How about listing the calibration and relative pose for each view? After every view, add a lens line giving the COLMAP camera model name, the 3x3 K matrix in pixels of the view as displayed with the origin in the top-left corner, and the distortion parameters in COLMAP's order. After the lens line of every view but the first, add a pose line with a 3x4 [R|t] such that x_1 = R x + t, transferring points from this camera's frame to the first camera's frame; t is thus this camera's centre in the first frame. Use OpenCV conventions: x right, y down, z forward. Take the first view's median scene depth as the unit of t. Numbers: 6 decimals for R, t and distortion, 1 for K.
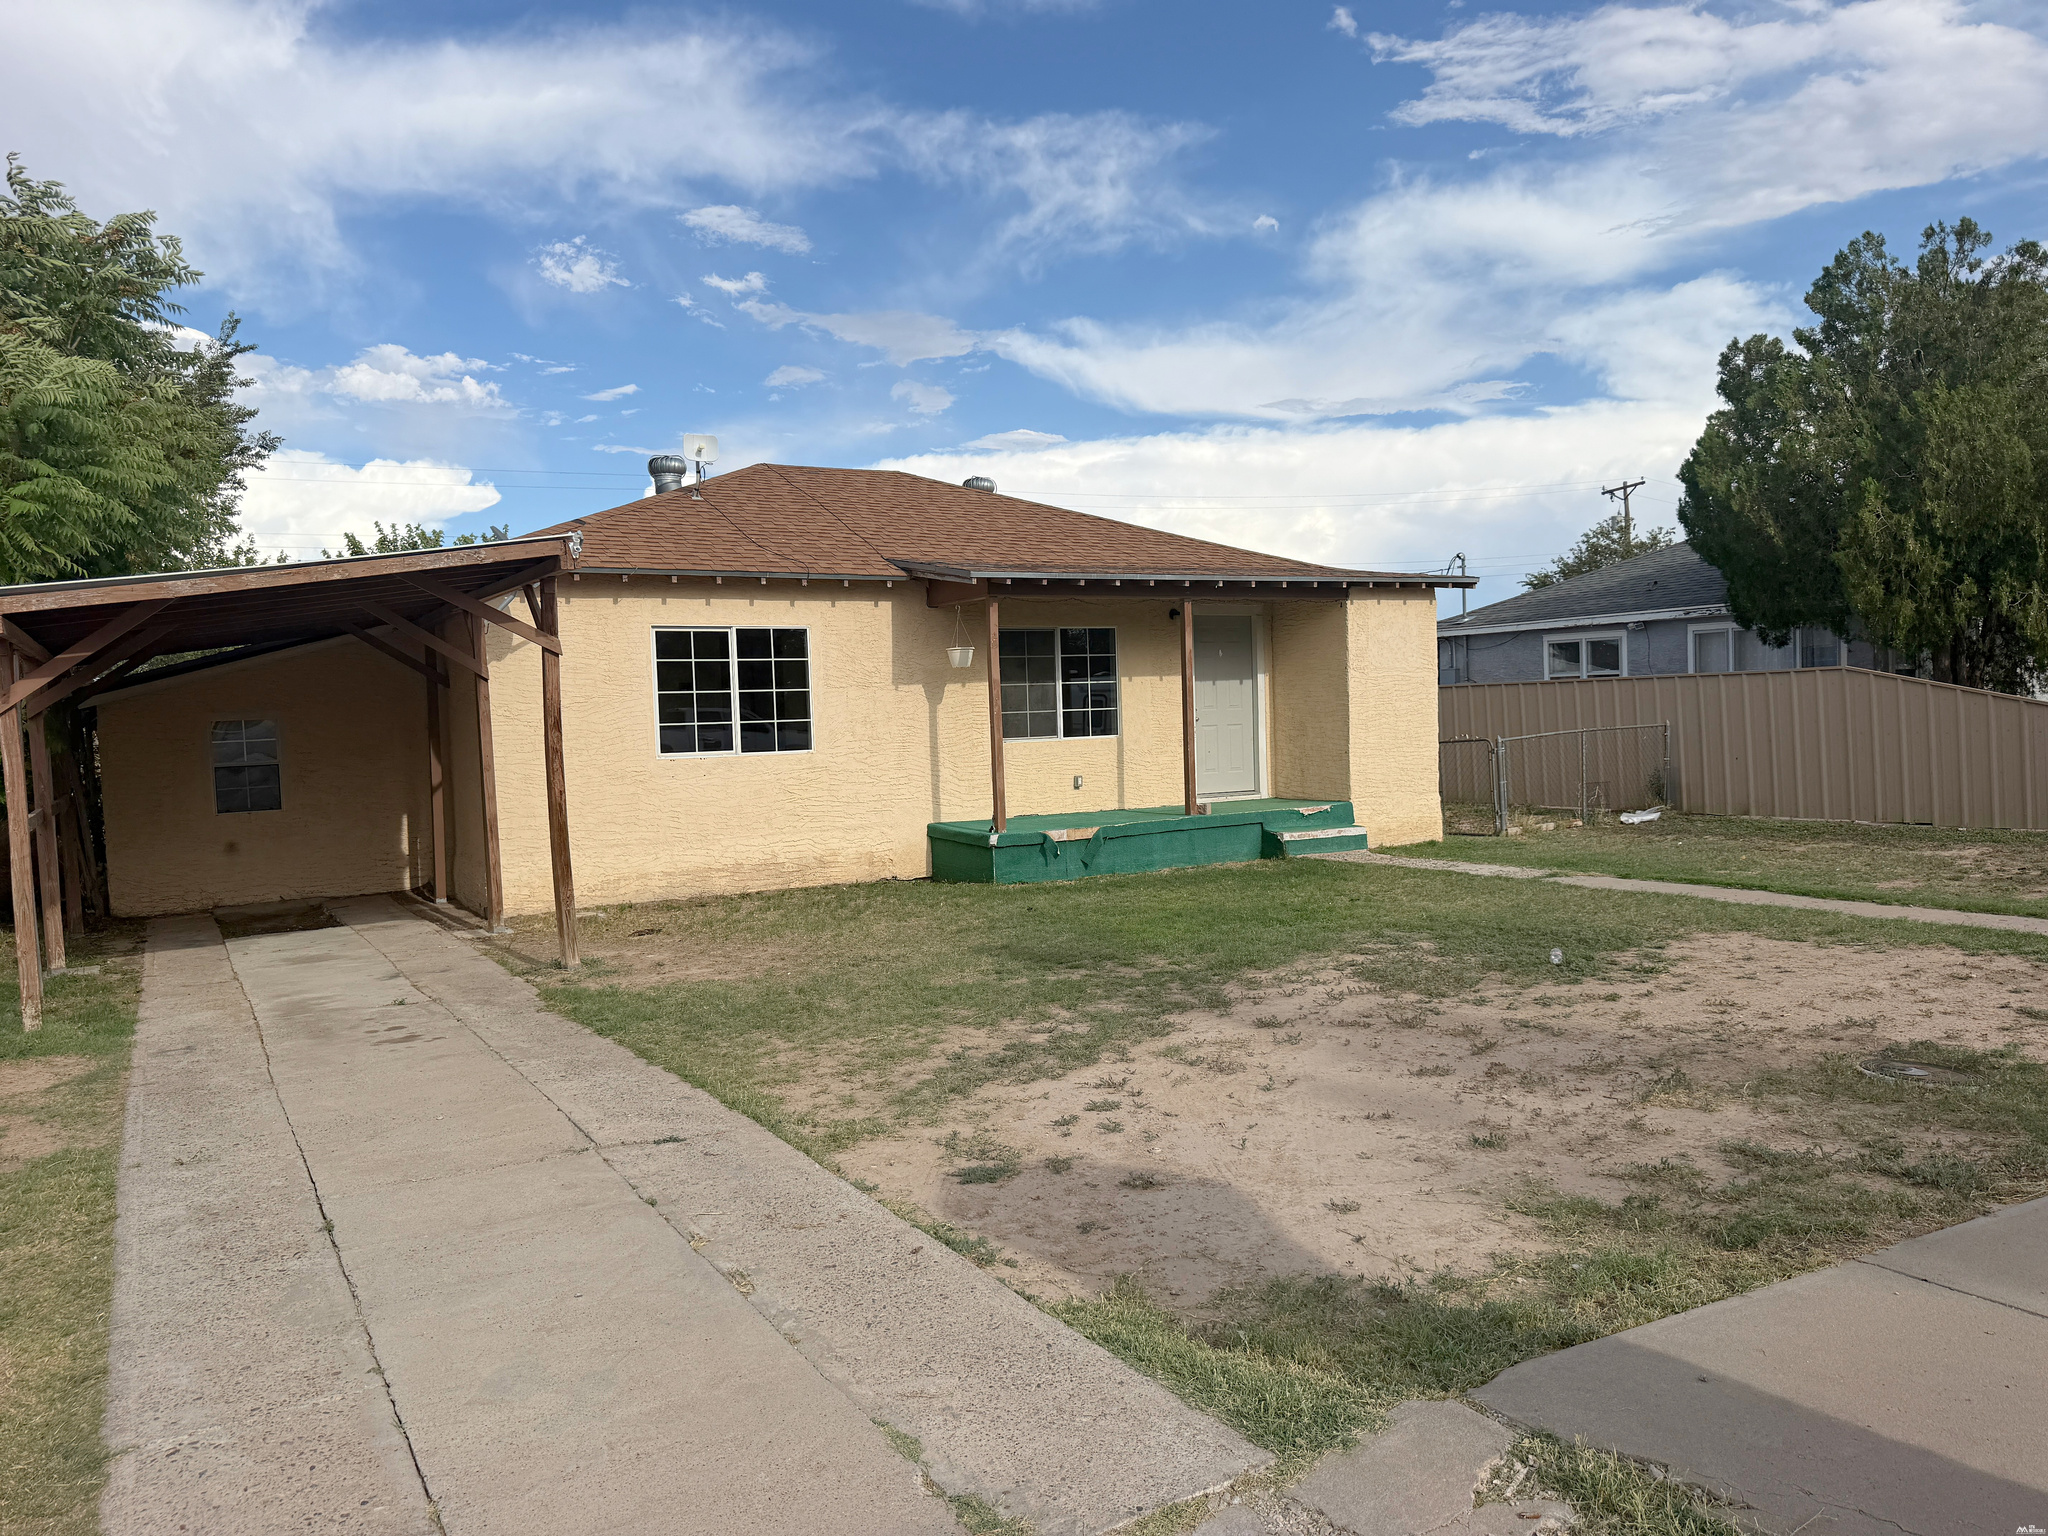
lens RADIAL K [[1446.2, 0, 1024.0], [0, 1446.2, 768.0], [0, 0, 1]] dist [0.127157, -0.213042]
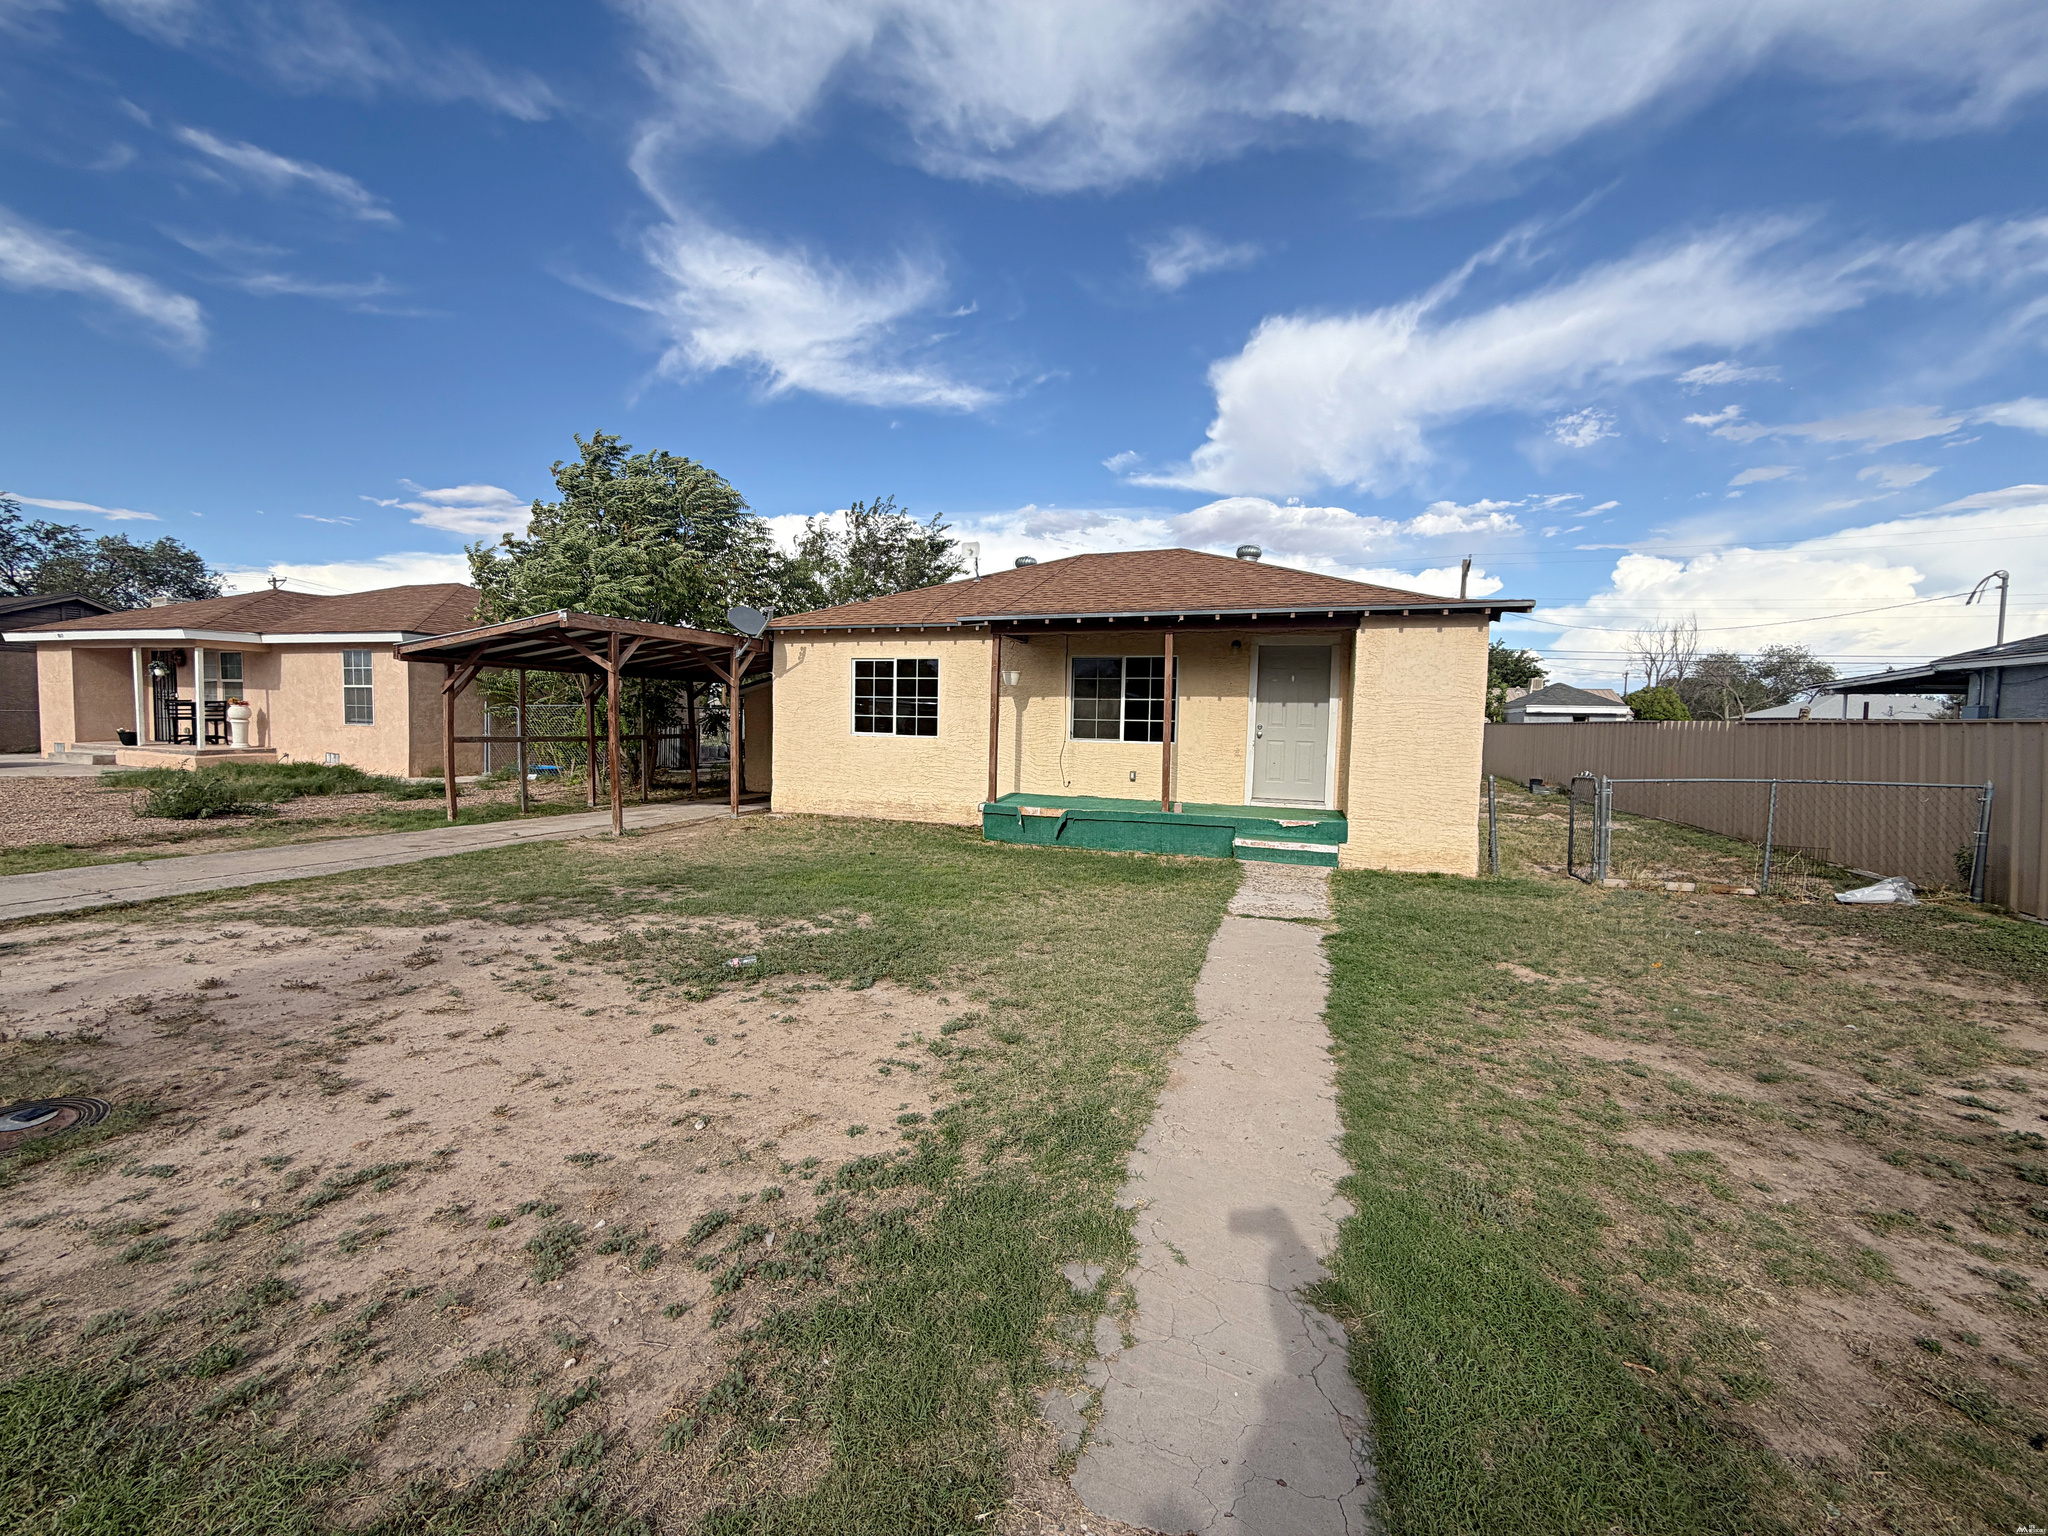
lens RADIAL K [[823.1, 0, 1024.0], [0, 823.1, 768.0], [0, 0, 1]] dist [-0.001583, 0.000551]
pose [[0.643571, 0.093463, -0.759658, 0.505183], [-0.072034, 0.995507, 0.061454, -0.033911], [0.761989, 0.015172, 0.647413, 0.420808]]
